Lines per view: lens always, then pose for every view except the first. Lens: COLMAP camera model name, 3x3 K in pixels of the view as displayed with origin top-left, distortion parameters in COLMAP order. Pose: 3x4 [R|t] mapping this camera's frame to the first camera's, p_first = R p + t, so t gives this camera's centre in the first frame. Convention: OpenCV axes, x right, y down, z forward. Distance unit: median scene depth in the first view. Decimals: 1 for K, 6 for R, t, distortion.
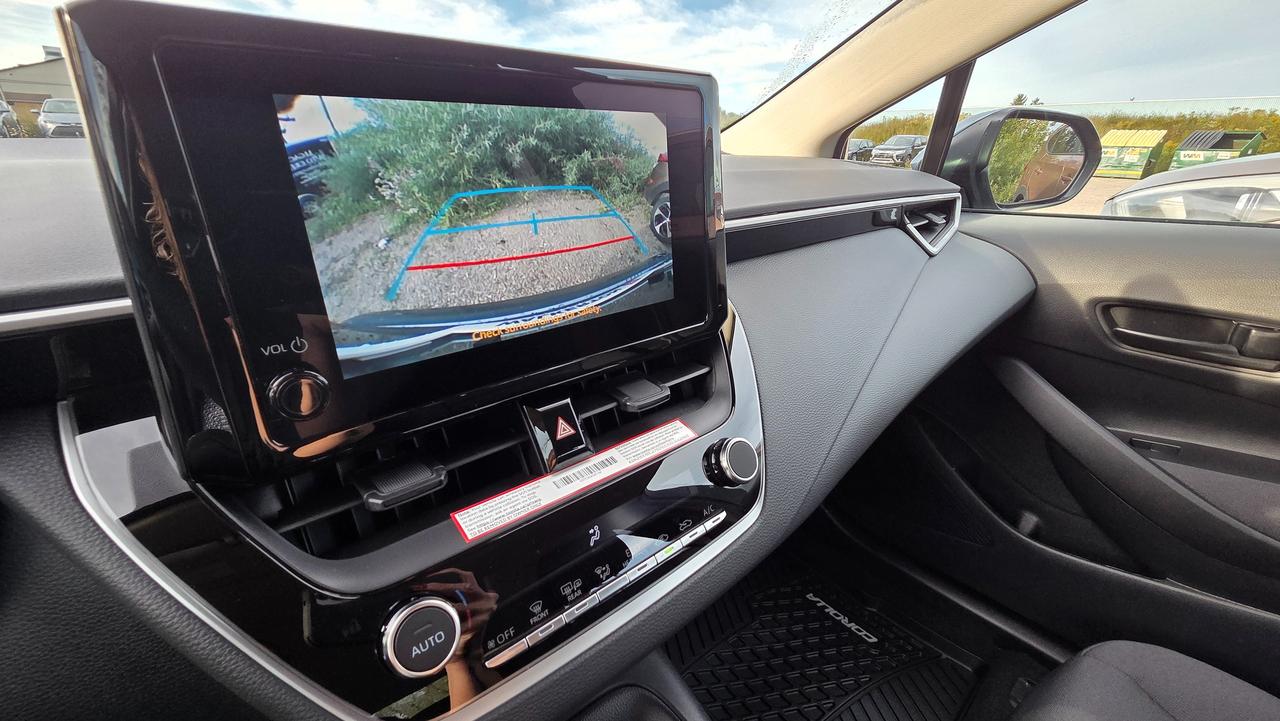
lens RADIAL K [[528.8, 0, 640.0], [0, 528.8, 360.5], [0, 0, 1]] dist [0.006185, -0.000111]
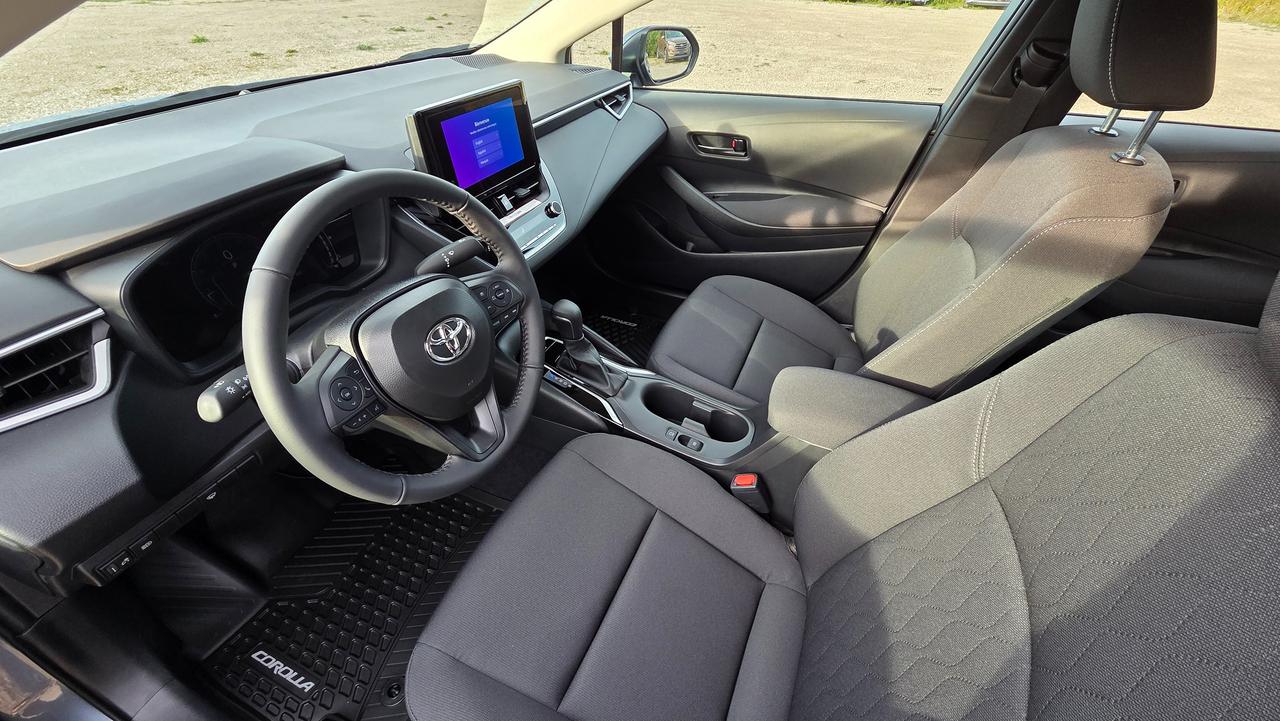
lens RADIAL K [[528.8, 0, 640.0], [0, 528.8, 360.5], [0, 0, 1]] dist [0.006185, -0.000111]
pose [[0.906033, -0.263321, 0.331309, -0.628390], [0.165633, 0.941041, 0.294972, 0.184775], [-0.389448, -0.212379, 0.896229, -2.169985]]
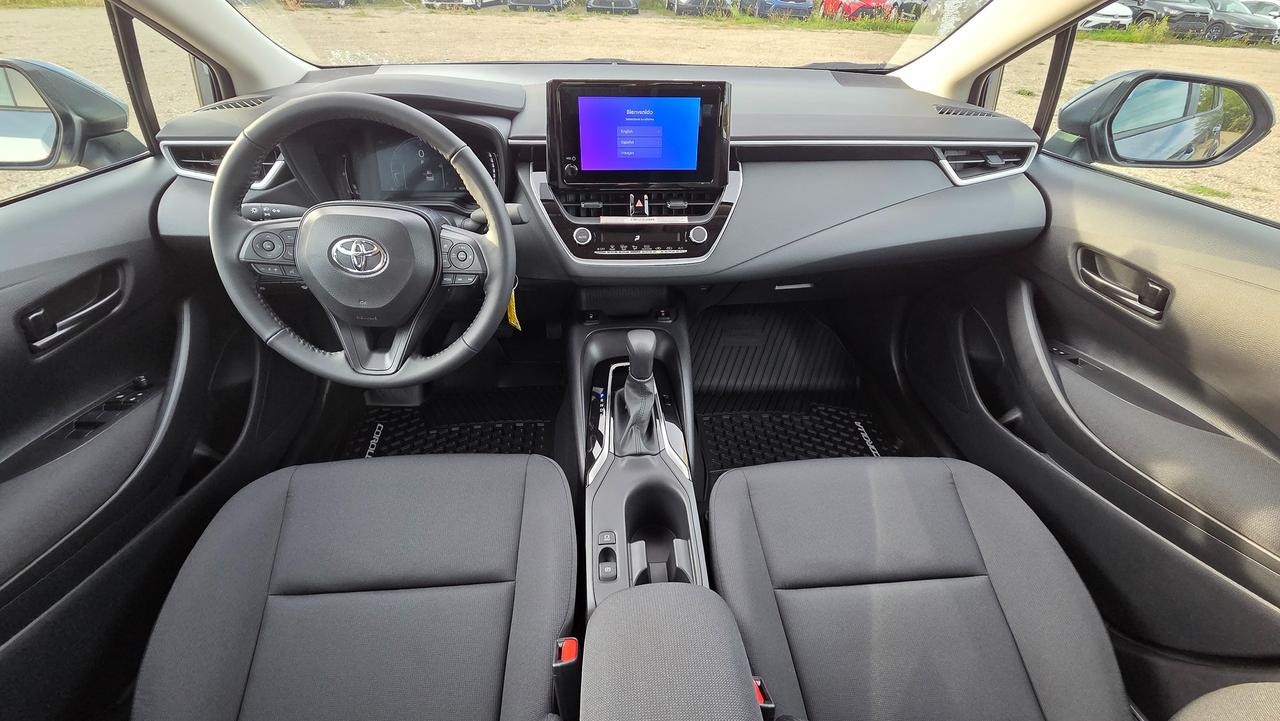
lens RADIAL K [[528.8, 0, 640.0], [0, 528.8, 360.5], [0, 0, 1]] dist [0.006185, -0.000111]
pose [[0.804255, 0.352133, -0.478725, 1.374760], [-0.240470, 0.929483, 0.279707, 0.093845], [0.543460, -0.109837, 0.832218, -1.393094]]
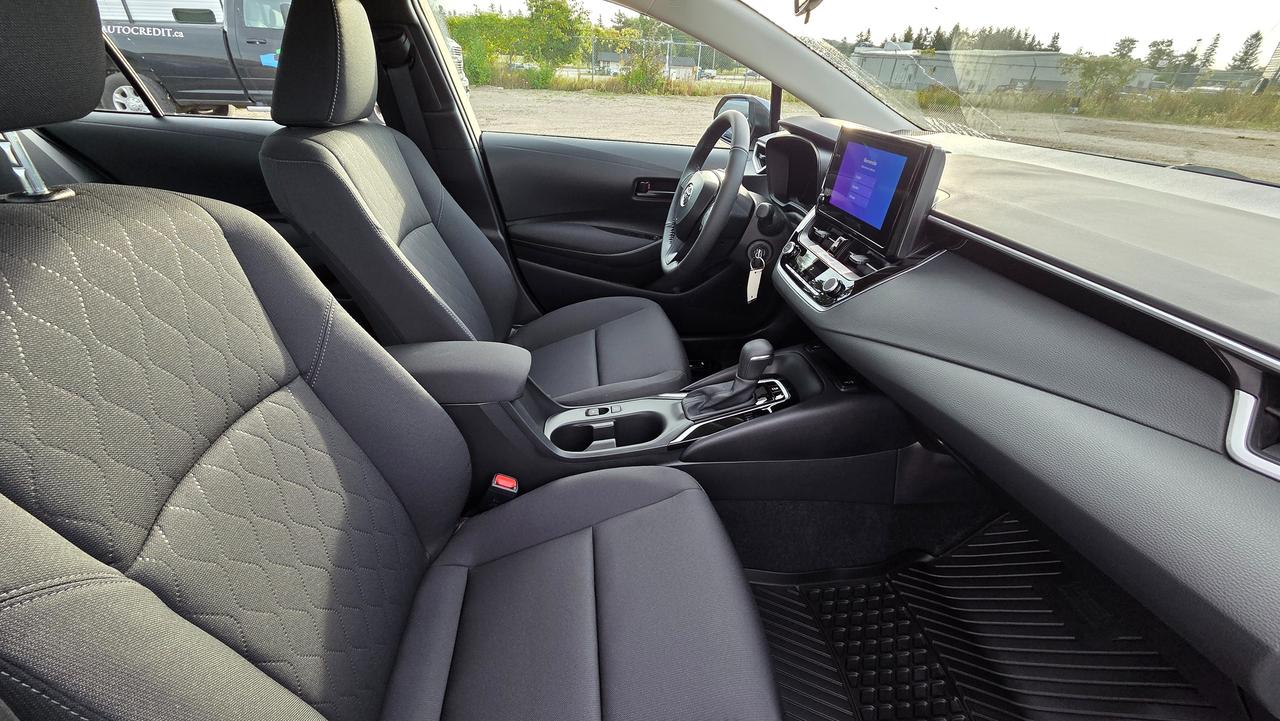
lens RADIAL K [[528.8, 0, 640.0], [0, 528.8, 360.5], [0, 0, 1]] dist [0.006185, -0.000111]
pose [[-0.570986, 0.366437, -0.734642, 2.619646], [-0.362223, 0.690596, 0.625997, -0.798605], [0.736729, 0.623540, -0.261589, 1.145965]]
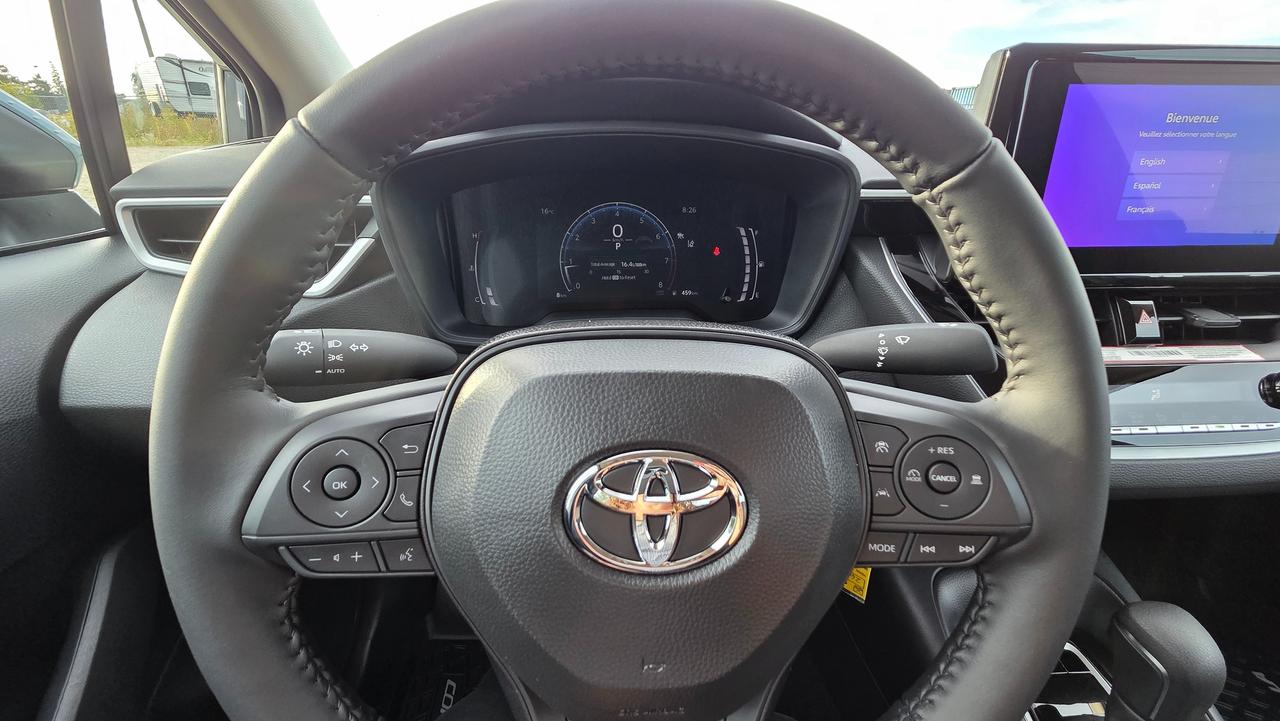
lens RADIAL K [[525.7, 0, 640.0], [0, 525.7, 360.5], [0, 0, 1]] dist [0.003373, -0.000061]
pose [[0.796245, 0.245802, -0.552789, -0.336583], [-0.232207, 0.967925, 0.095921, 0.338233], [0.558636, 0.051985, 0.827782, -0.735955]]
